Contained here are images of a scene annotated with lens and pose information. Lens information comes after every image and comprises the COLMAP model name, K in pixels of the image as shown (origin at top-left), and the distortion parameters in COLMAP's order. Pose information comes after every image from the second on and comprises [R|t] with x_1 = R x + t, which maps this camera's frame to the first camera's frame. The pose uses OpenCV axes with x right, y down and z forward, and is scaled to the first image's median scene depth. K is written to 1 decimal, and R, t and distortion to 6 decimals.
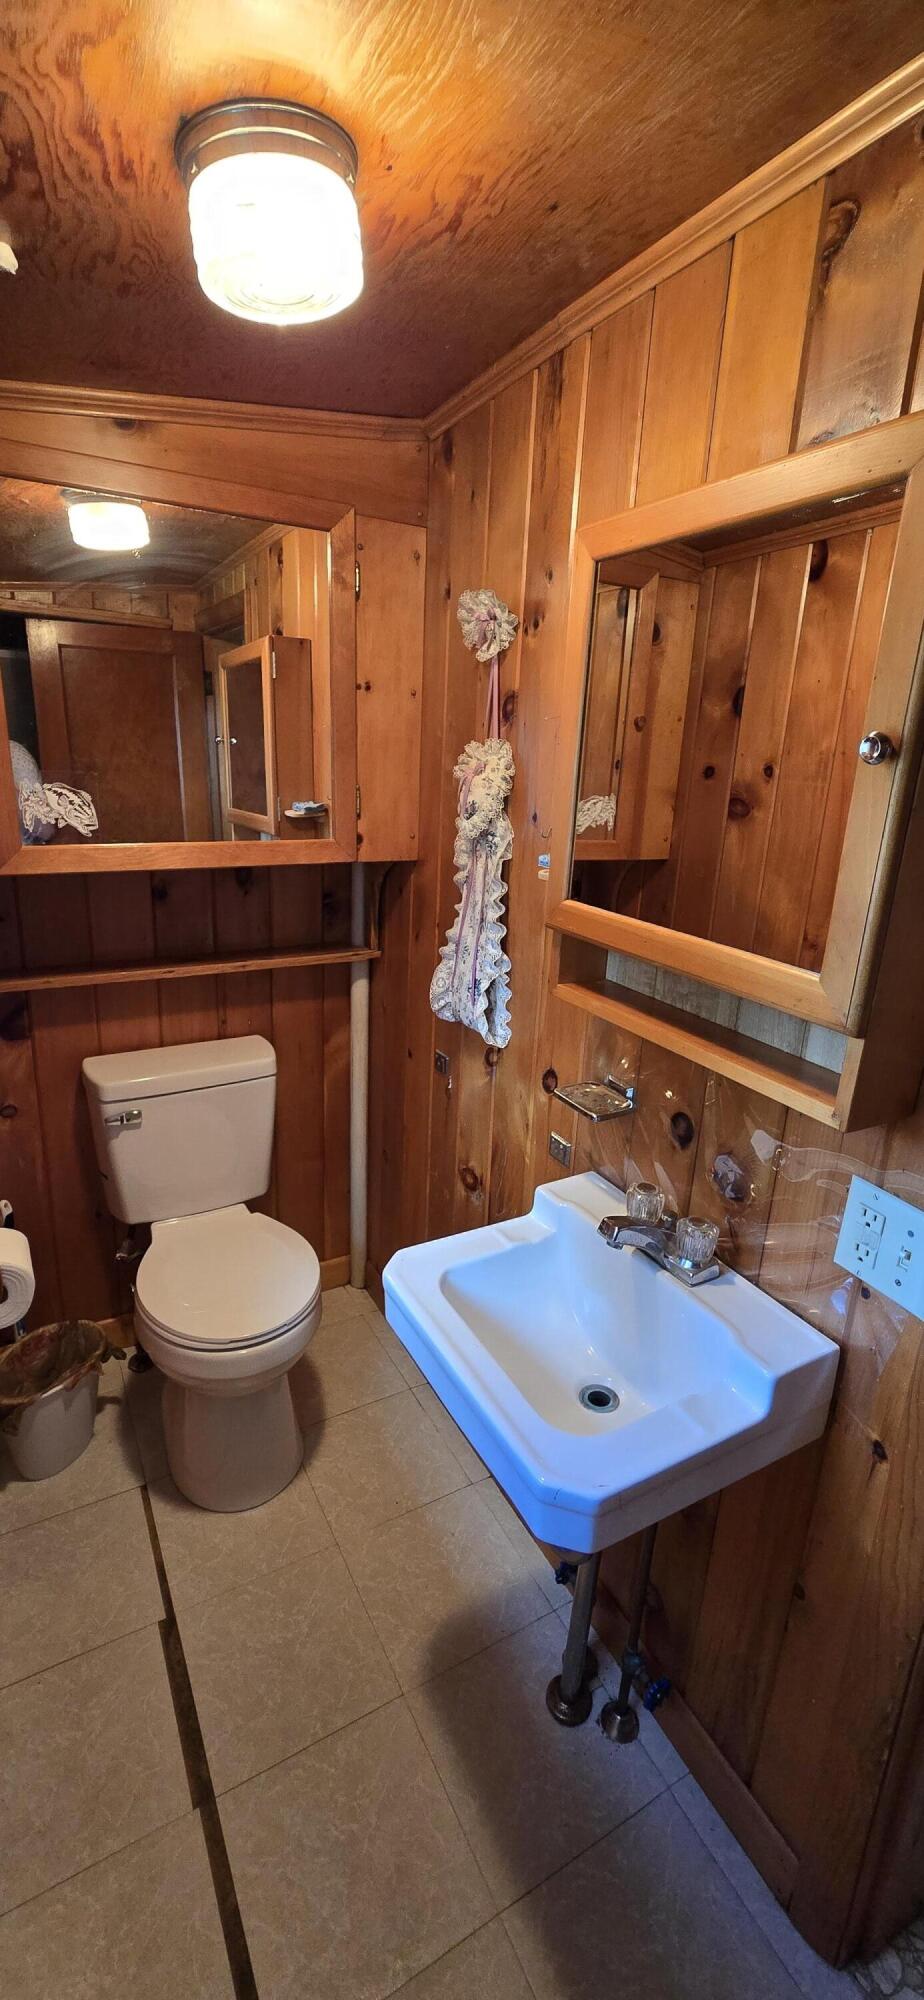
lens RADIAL K [[820.8, 0, 462.4], [0, 820.8, 1002.8], [0, 0, 1]] dist [-0.003255, 0.000989]
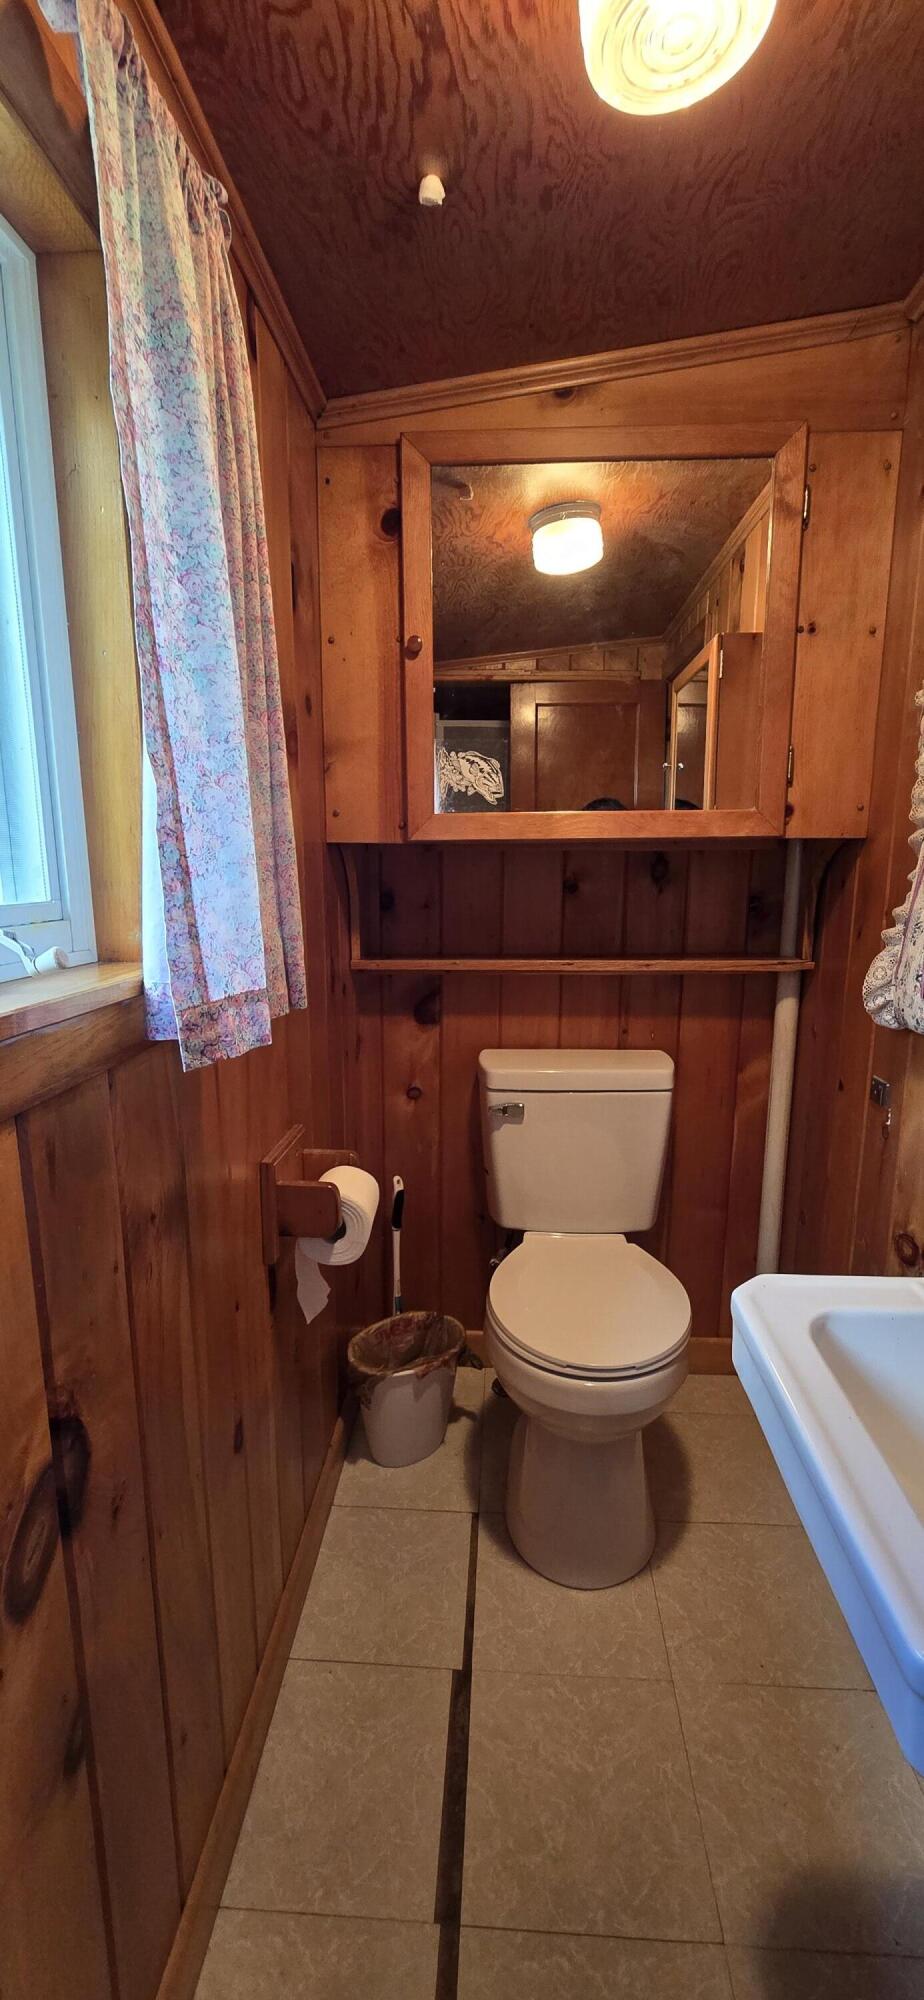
lens RADIAL K [[820.8, 0, 467.5], [0, 820.8, 1004.0], [0, 0, 1]] dist [-0.003255, 0.000989]
pose [[0.848774, 0.057879, -0.525578, 0.048337], [-0.121733, 0.988680, -0.087713, 0.111235], [0.514551, 0.138429, 0.846212, 0.147266]]
